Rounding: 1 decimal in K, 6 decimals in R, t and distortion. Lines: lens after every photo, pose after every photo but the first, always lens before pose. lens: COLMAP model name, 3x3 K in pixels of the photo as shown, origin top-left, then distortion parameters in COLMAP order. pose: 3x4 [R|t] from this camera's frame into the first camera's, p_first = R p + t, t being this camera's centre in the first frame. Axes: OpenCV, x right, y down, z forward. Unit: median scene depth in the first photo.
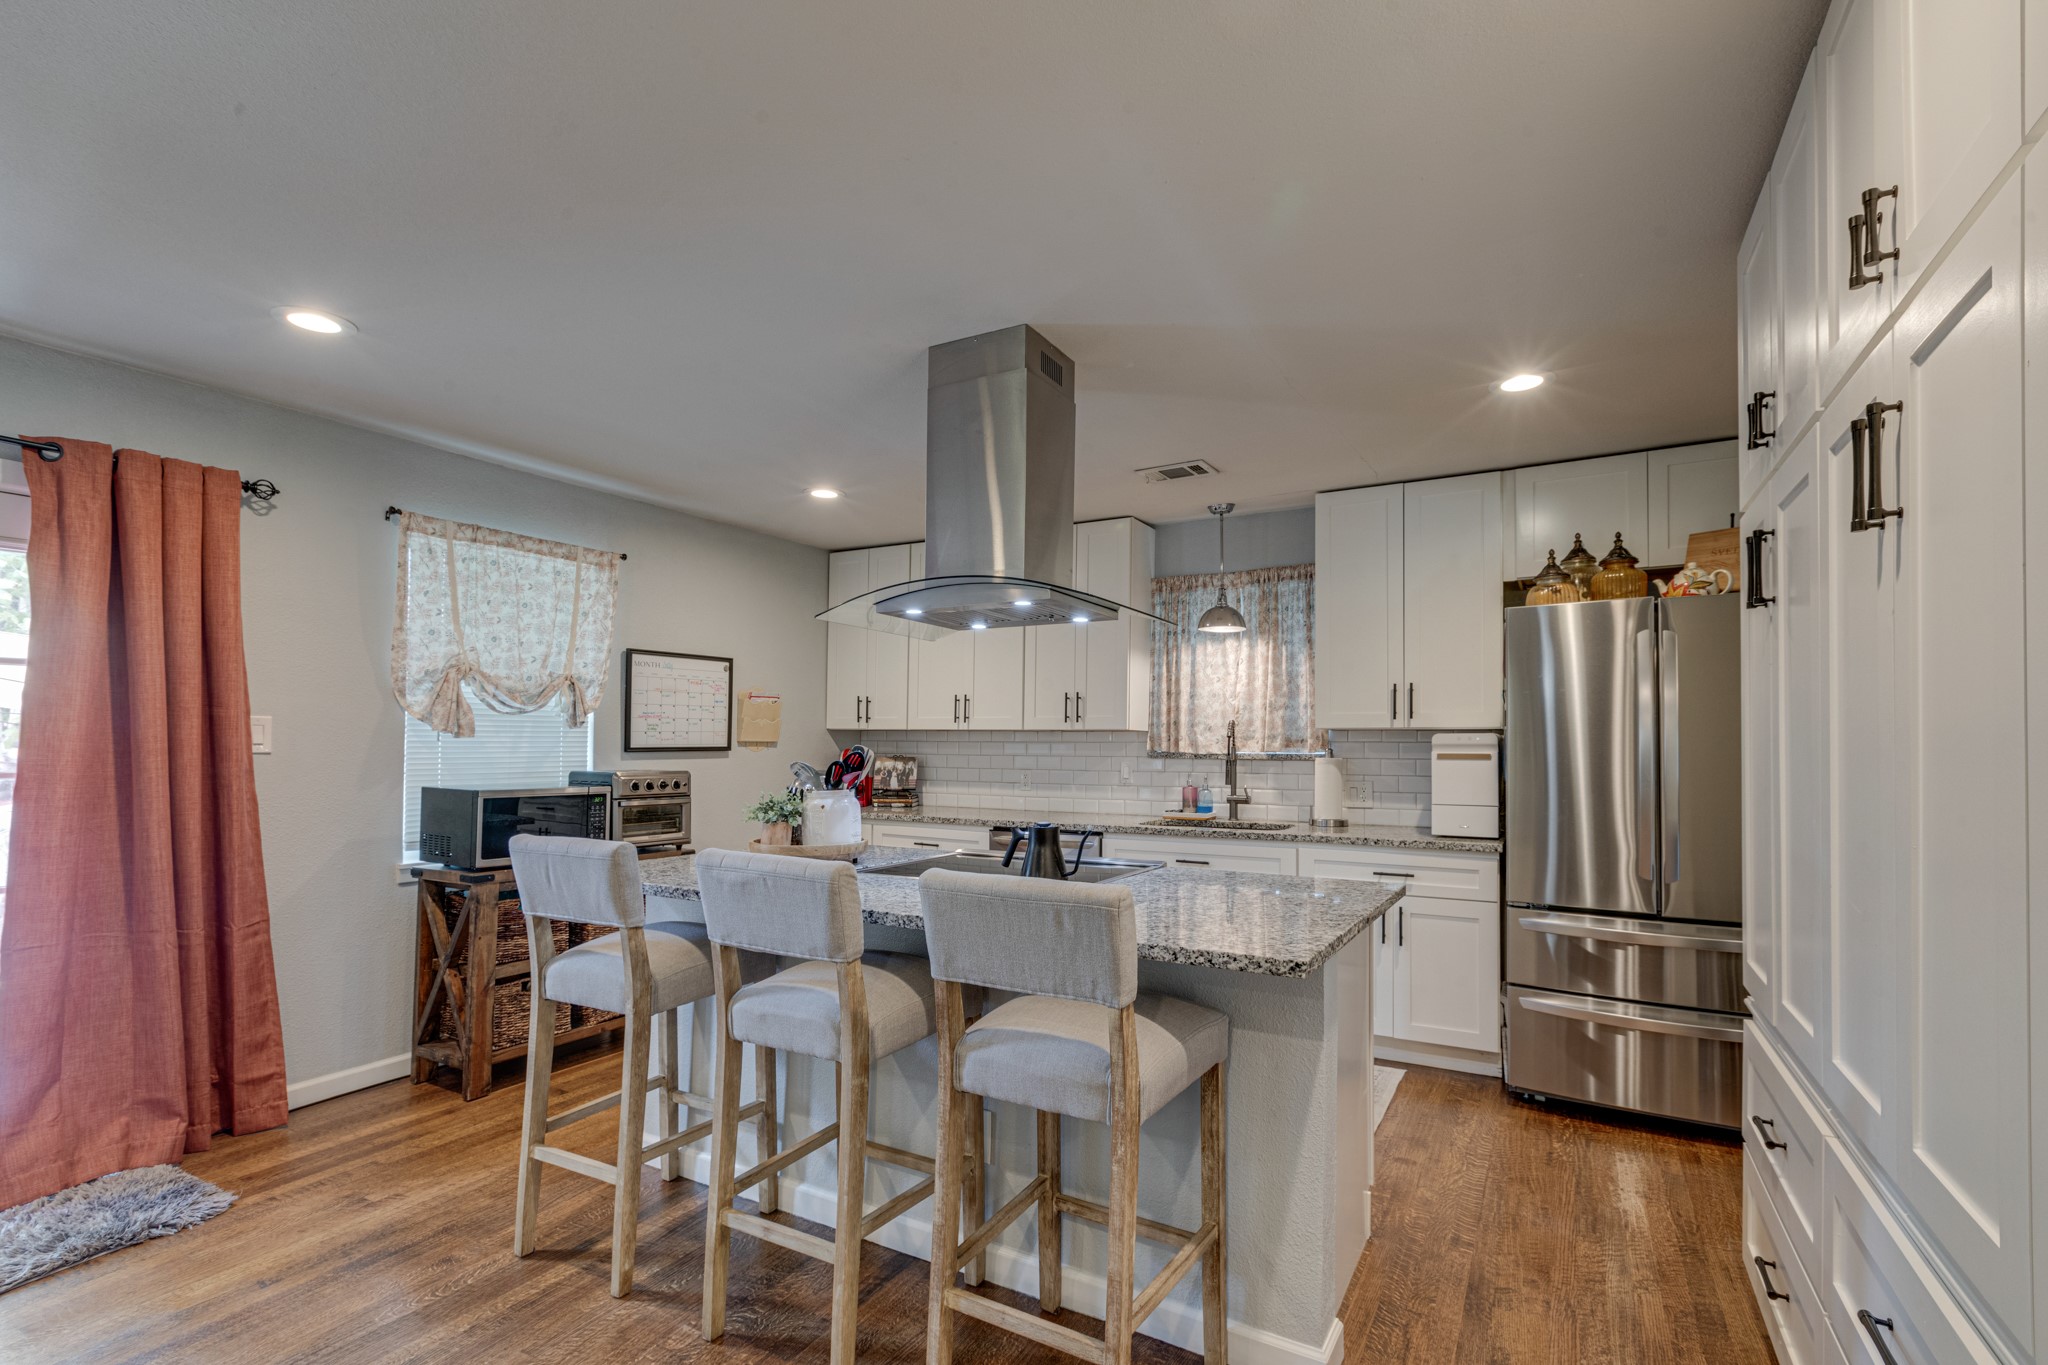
lens RADIAL K [[951.9, 0, 1039.1], [0, 951.9, 753.0], [0, 0, 1]] dist [0.009766, -0.002382]
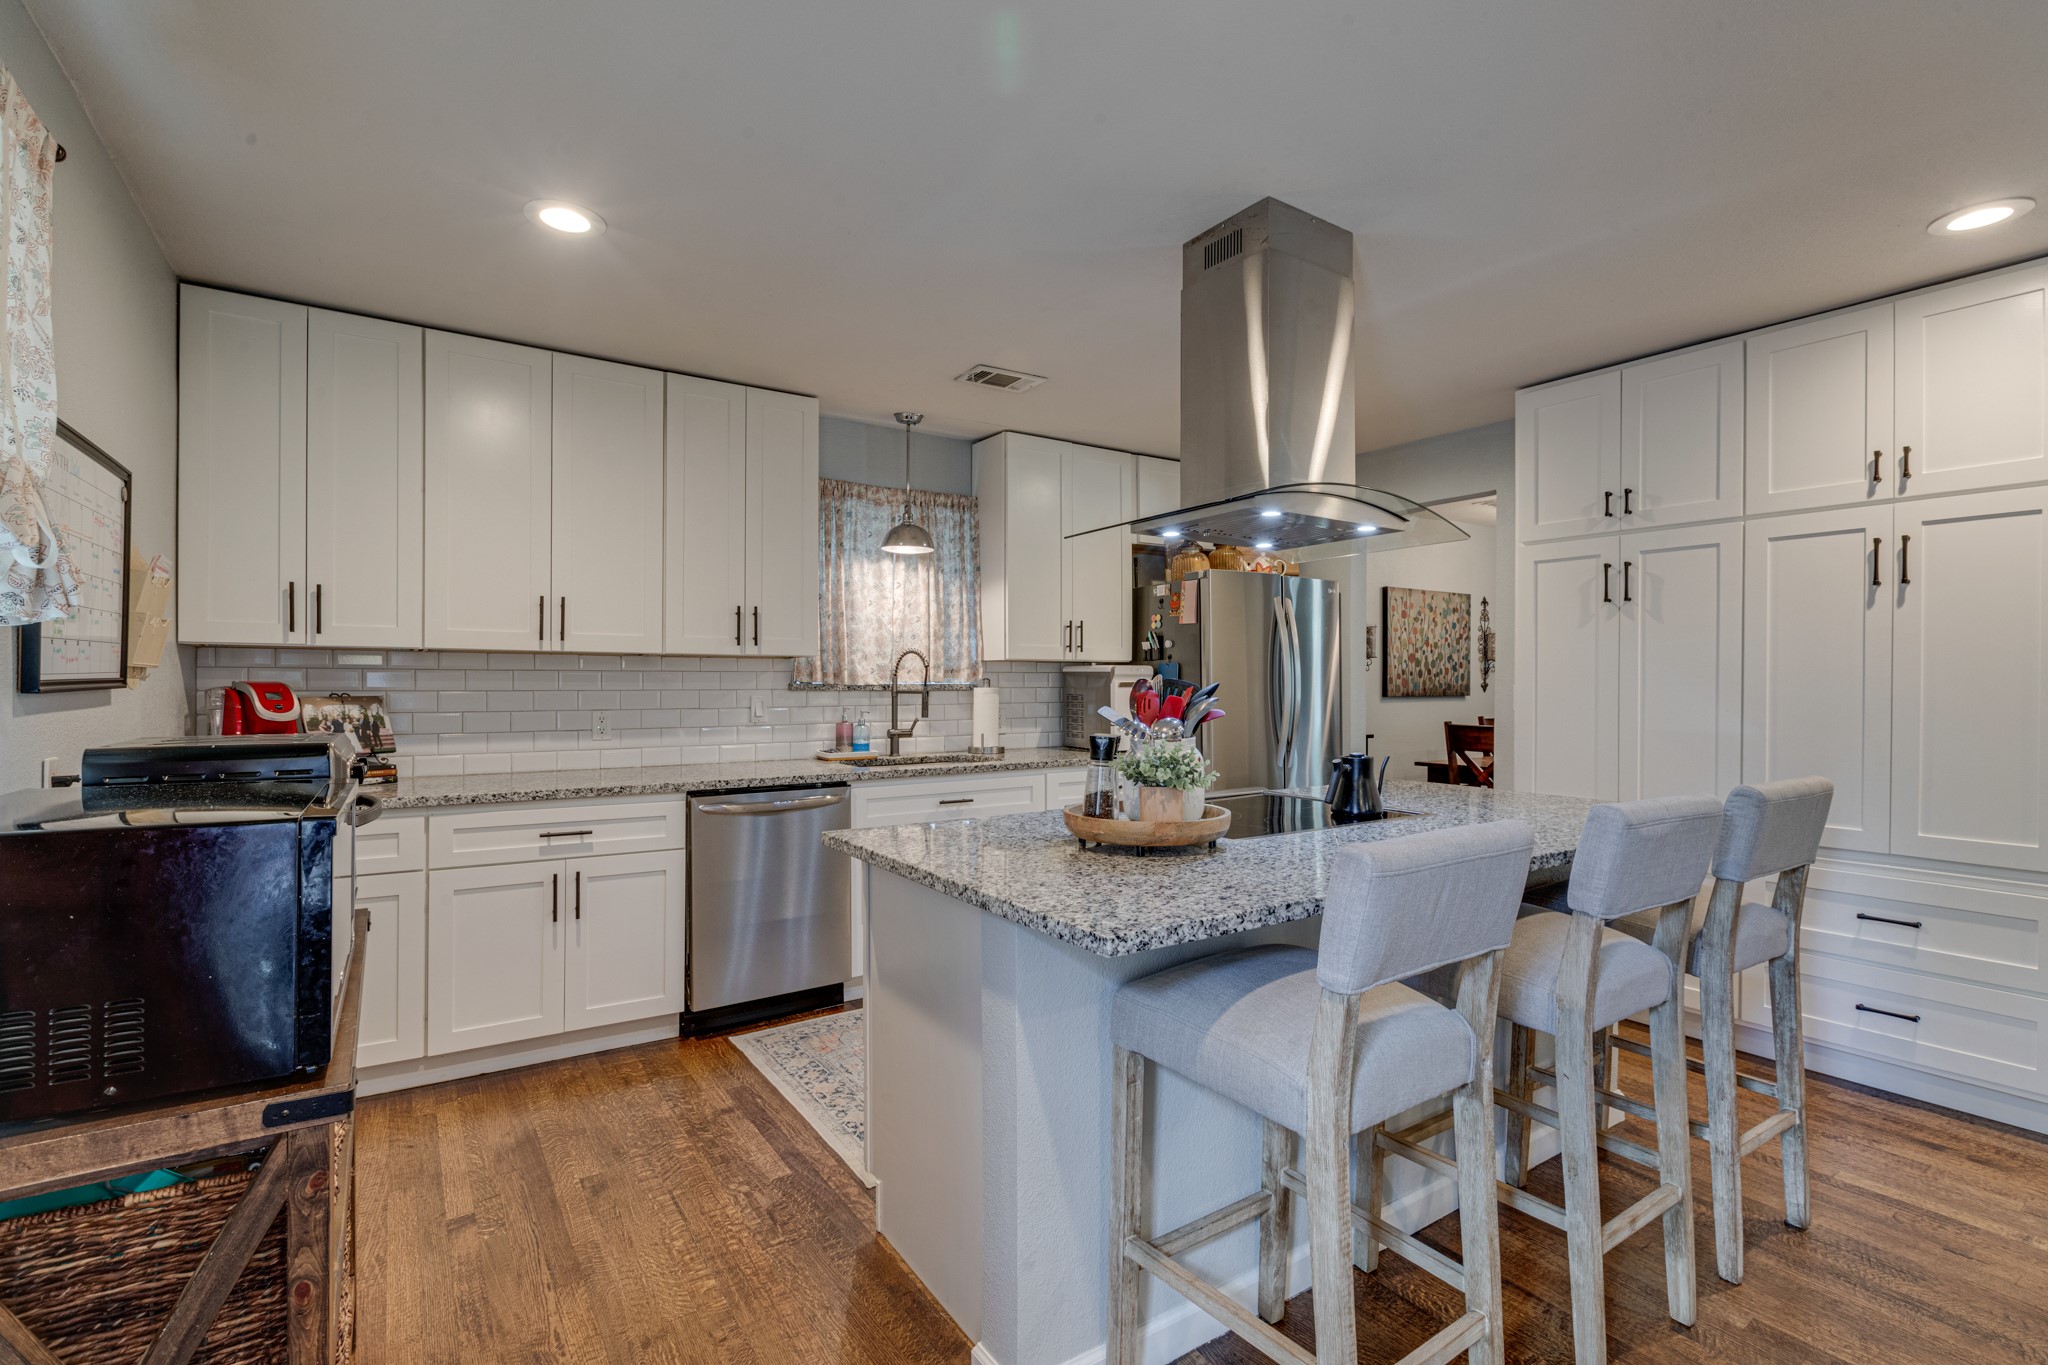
lens RADIAL K [[946.8, 0, 1005.5], [0, 946.8, 679.7], [0, 0, 1]] dist [-0.003122, 0.000299]
pose [[0.438189, -0.002952, 0.898878, -0.624897], [0.008270, 0.999966, -0.000747, -0.002277], [-0.898845, 0.007761, 0.438198, 0.539189]]
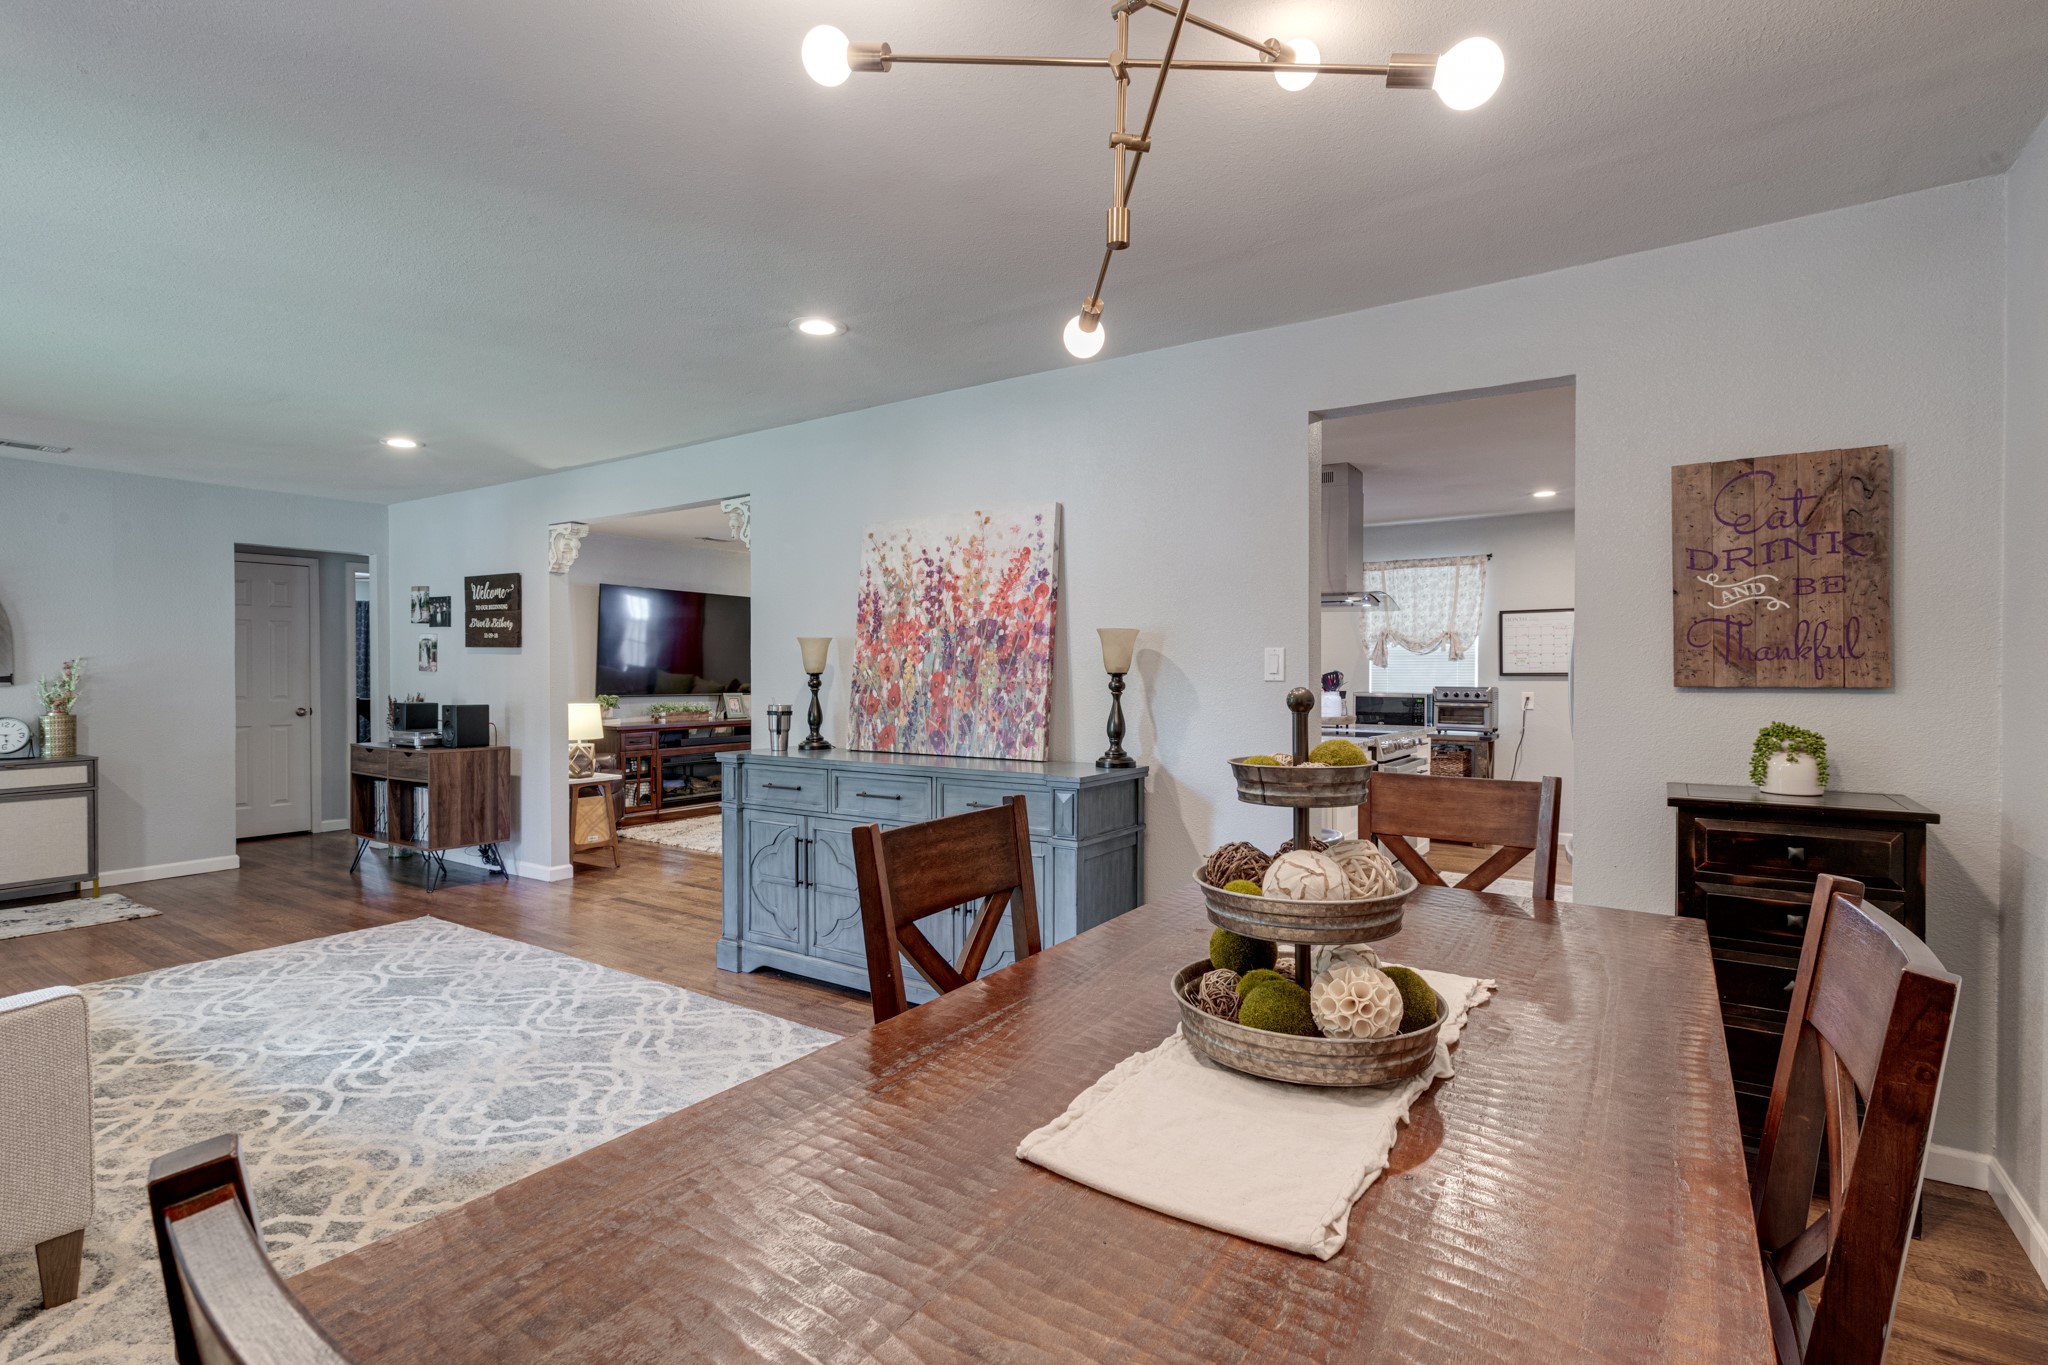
lens RADIAL K [[951.9, 0, 1022.5], [0, 951.9, 689.5], [0, 0, 1]] dist [0.009766, -0.002382]
pose [[-0.068725, 0.012709, -0.997555, 1.268944], [-0.010245, 0.999857, 0.013444, 0.008631], [0.997583, 0.011144, -0.068585, 0.329975]]
